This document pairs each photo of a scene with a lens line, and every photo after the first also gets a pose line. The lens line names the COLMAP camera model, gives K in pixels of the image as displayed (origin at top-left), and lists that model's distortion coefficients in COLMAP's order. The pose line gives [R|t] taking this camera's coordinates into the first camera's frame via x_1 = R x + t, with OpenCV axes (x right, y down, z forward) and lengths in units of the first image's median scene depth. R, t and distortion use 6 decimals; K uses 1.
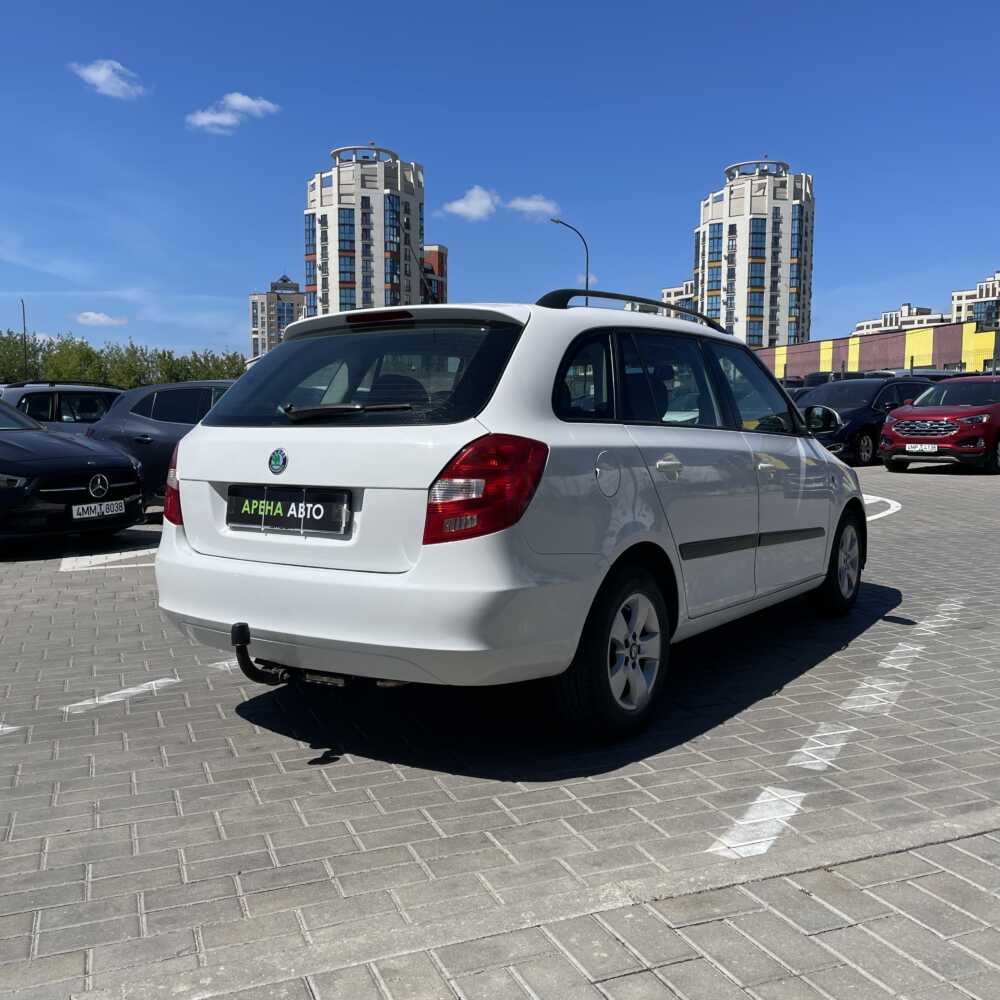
lens RADIAL K [[1008.3, 0, 481.5], [0, 1008.3, 520.1], [0, 0, 1]] dist [0.050733, -0.031933]
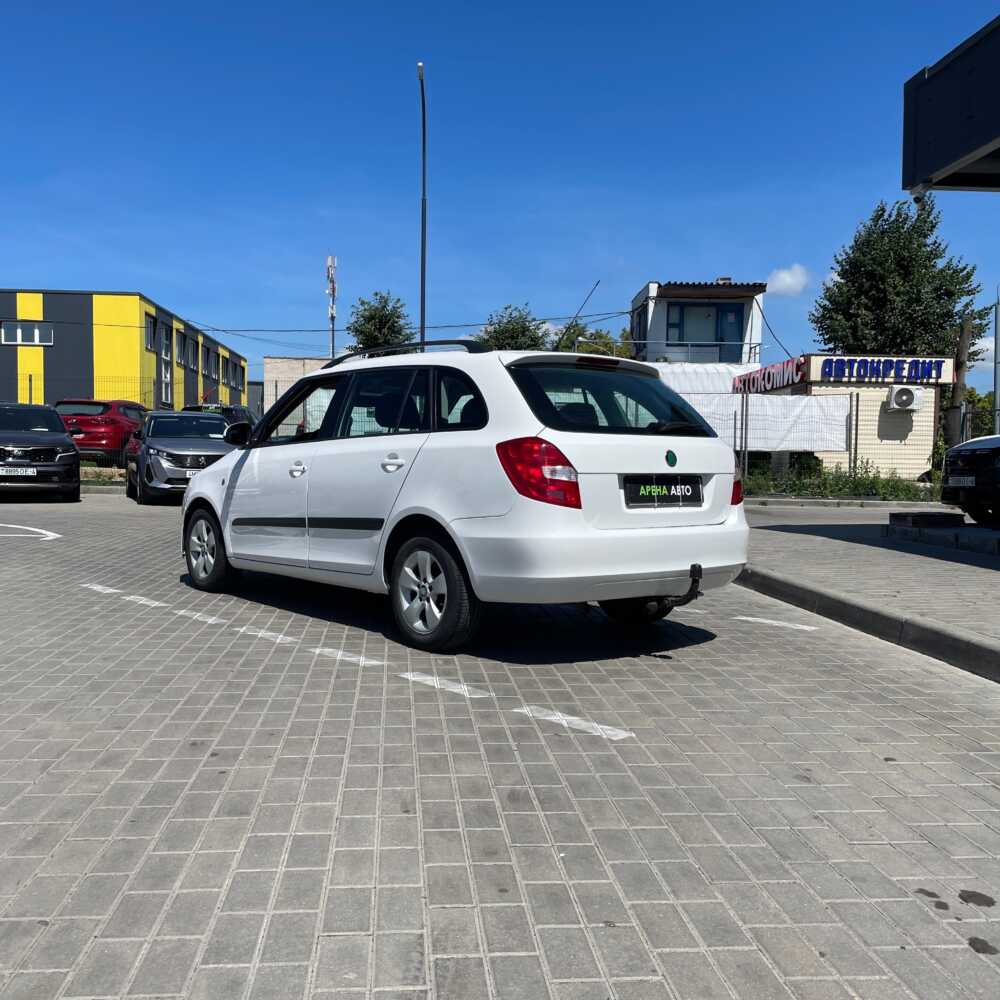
lens RADIAL K [[1008.3, 0, 481.5], [0, 1008.3, 520.1], [0, 0, 1]] dist [0.050733, -0.031933]
pose [[0.274948, -0.044276, 0.960439, -1.705200], [0.074632, 0.996908, 0.024592, -0.024306], [-0.958558, 0.064918, 0.277402, 0.849798]]
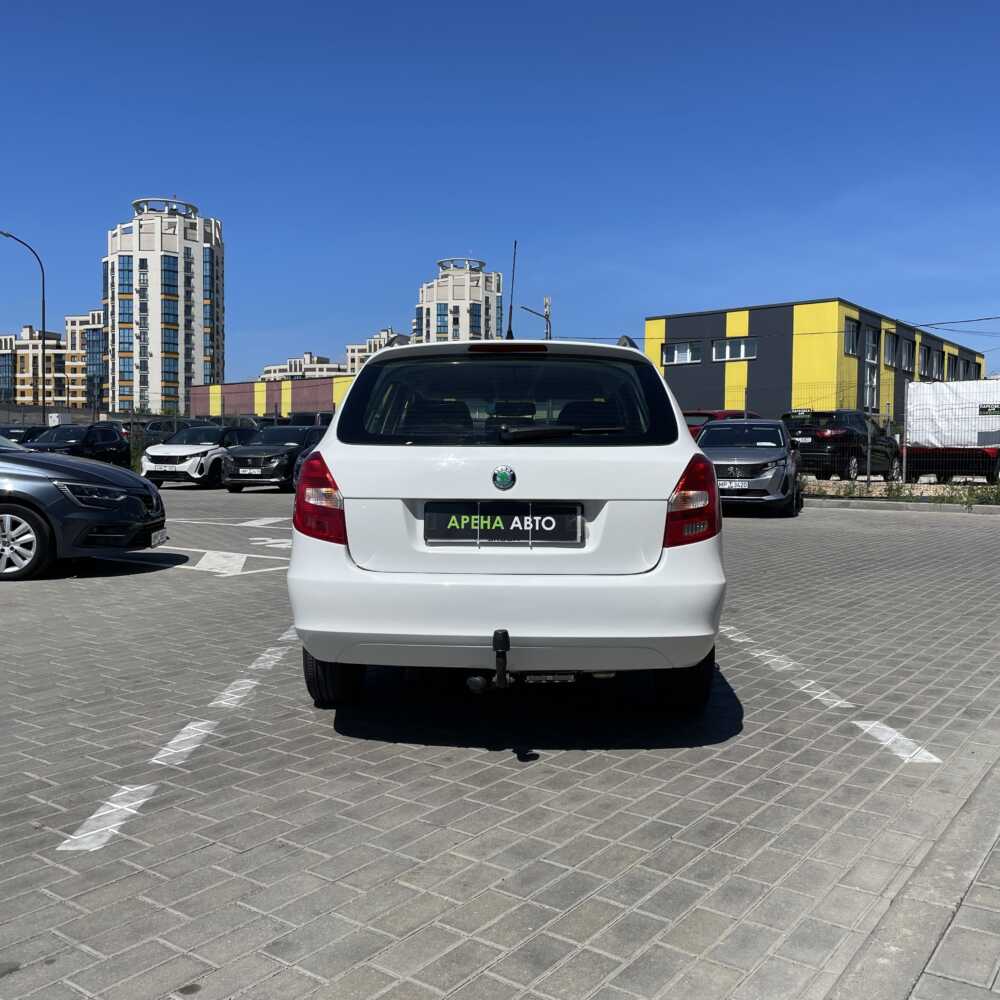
lens RADIAL K [[1004.2, 0, 499.3], [0, 1004.2, 505.4], [0, 0, 1]] dist [0.085818, -0.124488]
pose [[0.840394, -0.012808, 0.541825, -0.774247], [0.040393, 0.998421, -0.039049, 0.012100], [-0.540469, 0.054703, 0.839584, 0.108669]]
